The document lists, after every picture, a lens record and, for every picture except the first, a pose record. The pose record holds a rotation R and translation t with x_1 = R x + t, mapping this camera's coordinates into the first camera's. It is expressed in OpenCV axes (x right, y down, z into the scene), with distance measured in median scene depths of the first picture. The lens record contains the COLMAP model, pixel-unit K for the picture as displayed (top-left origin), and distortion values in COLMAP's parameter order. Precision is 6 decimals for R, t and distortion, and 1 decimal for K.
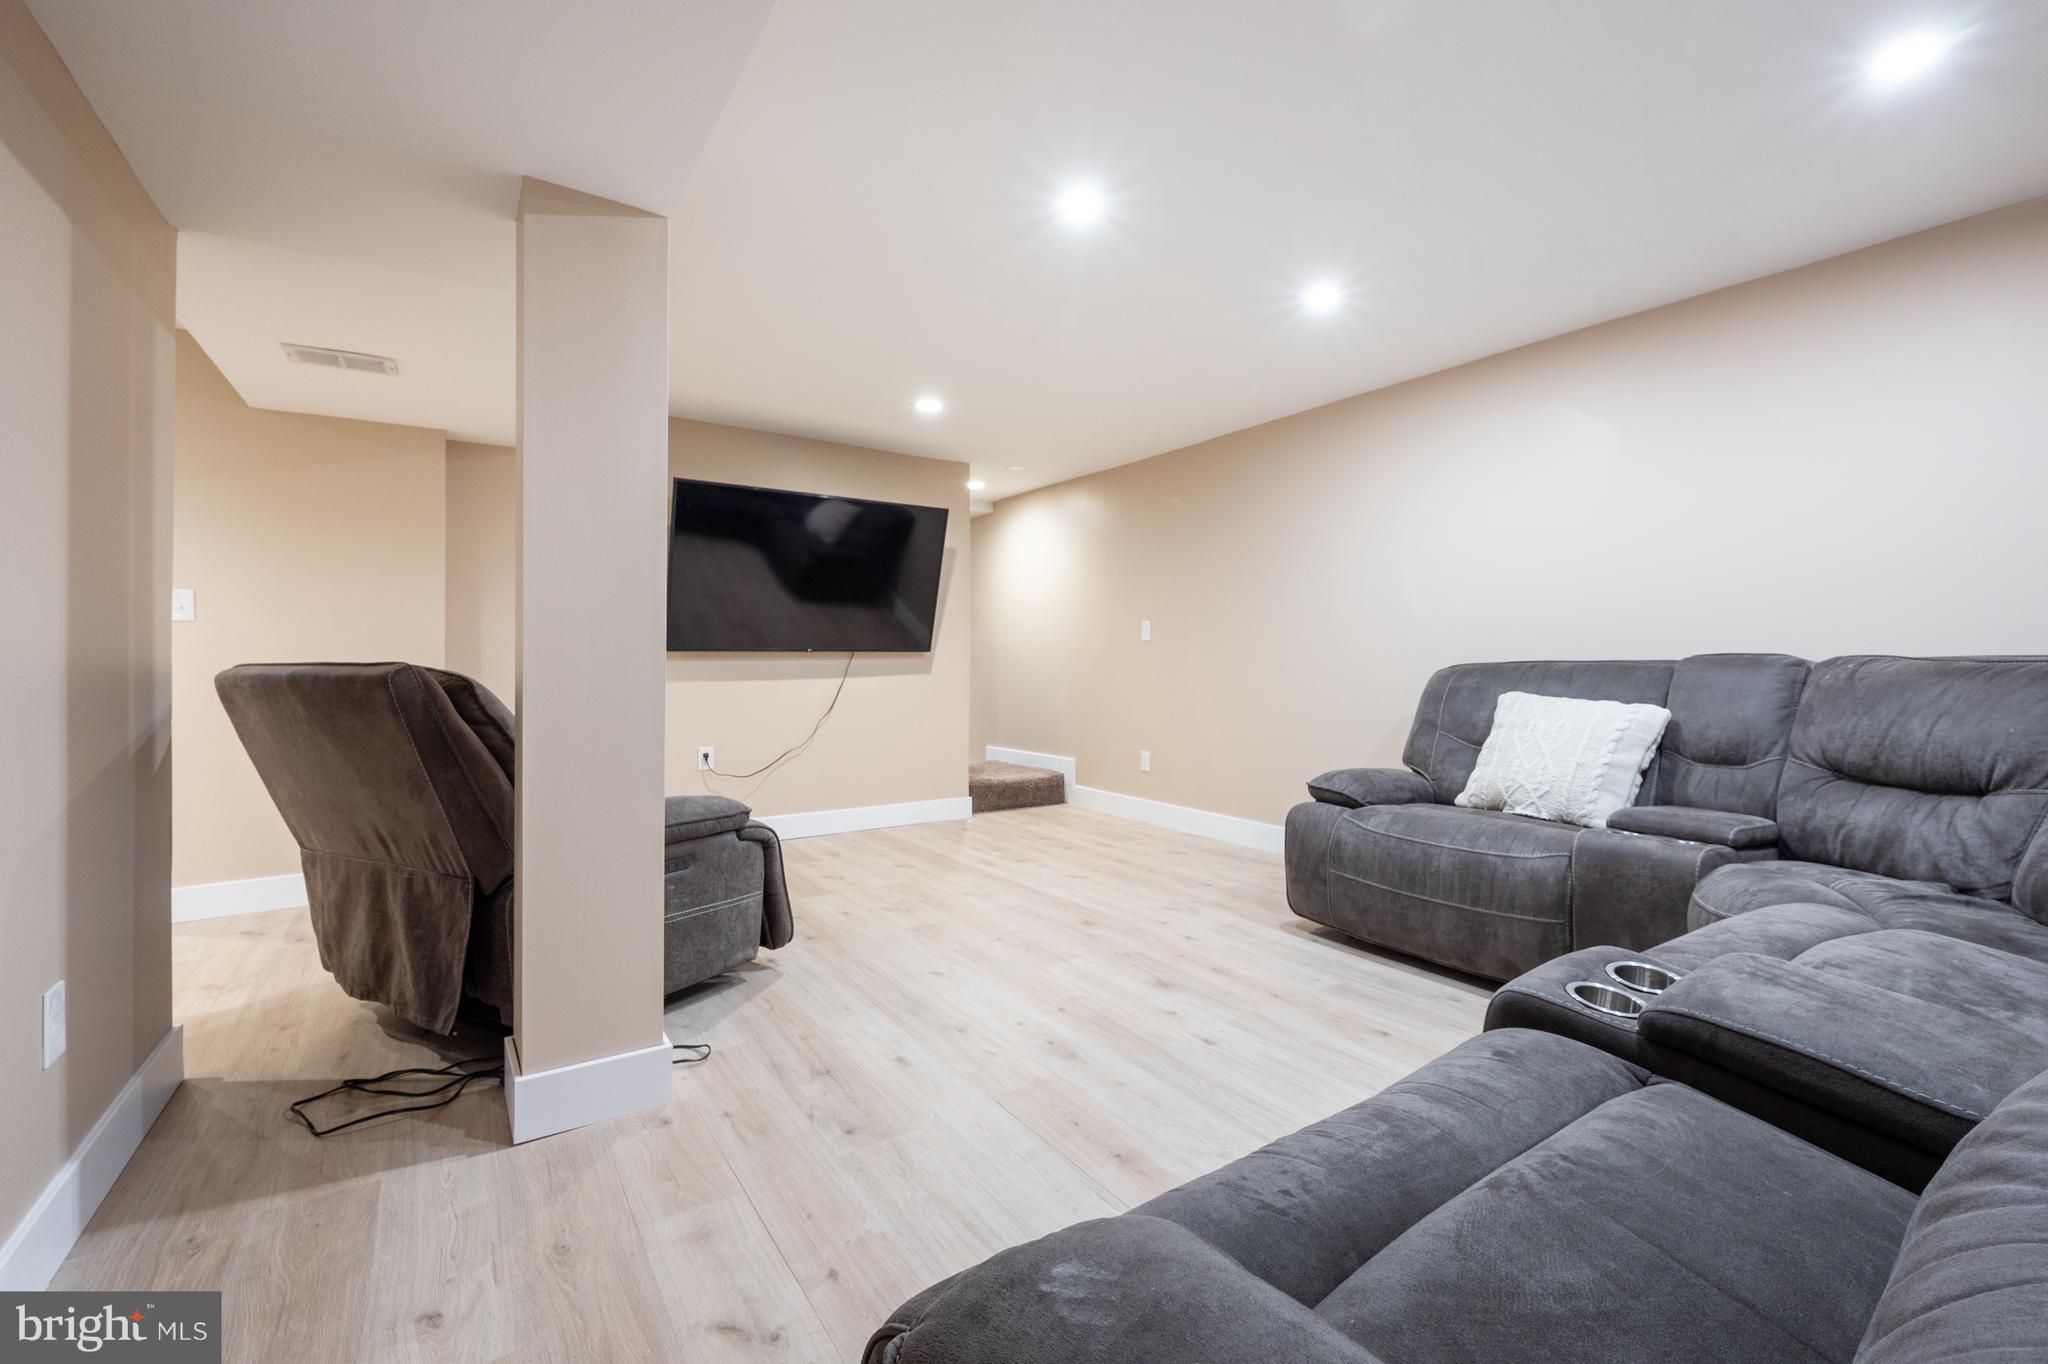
lens RADIAL K [[815.7, 0, 1022.8], [0, 815.7, 663.8], [0, 0, 1]] dist [-0.001651, -0.000198]
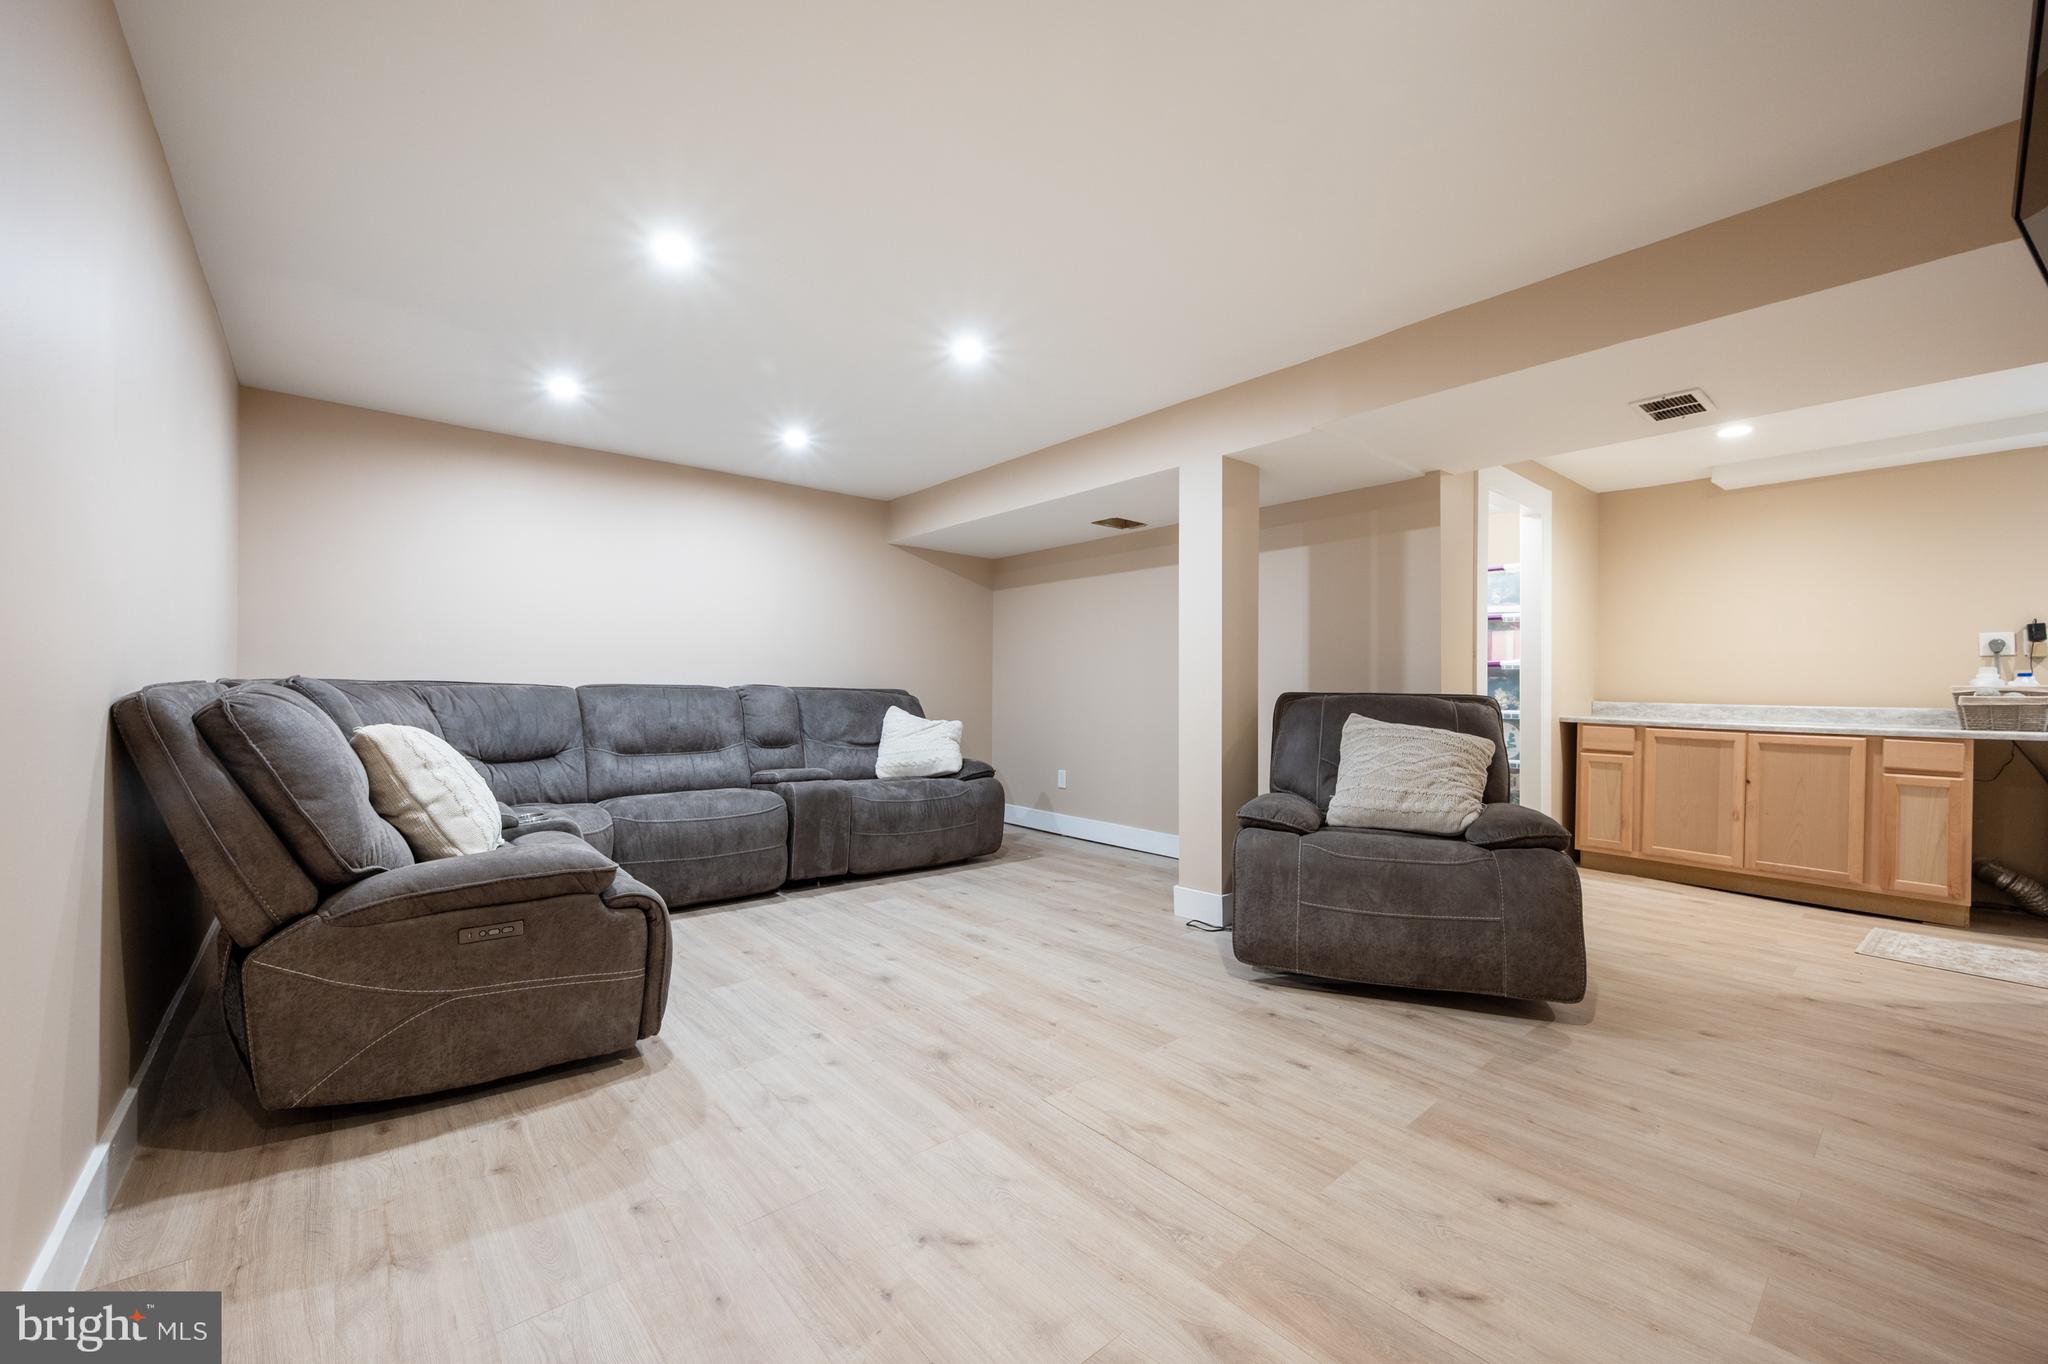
lens RADIAL K [[815.7, 0, 1022.8], [0, 815.7, 663.8], [0, 0, 1]] dist [-0.001651, -0.000198]
pose [[-0.993843, -0.010034, -0.110341, 0.116876], [-0.006674, 0.999504, -0.030772, -0.003120], [0.110595, -0.029846, -0.993417, 2.214414]]
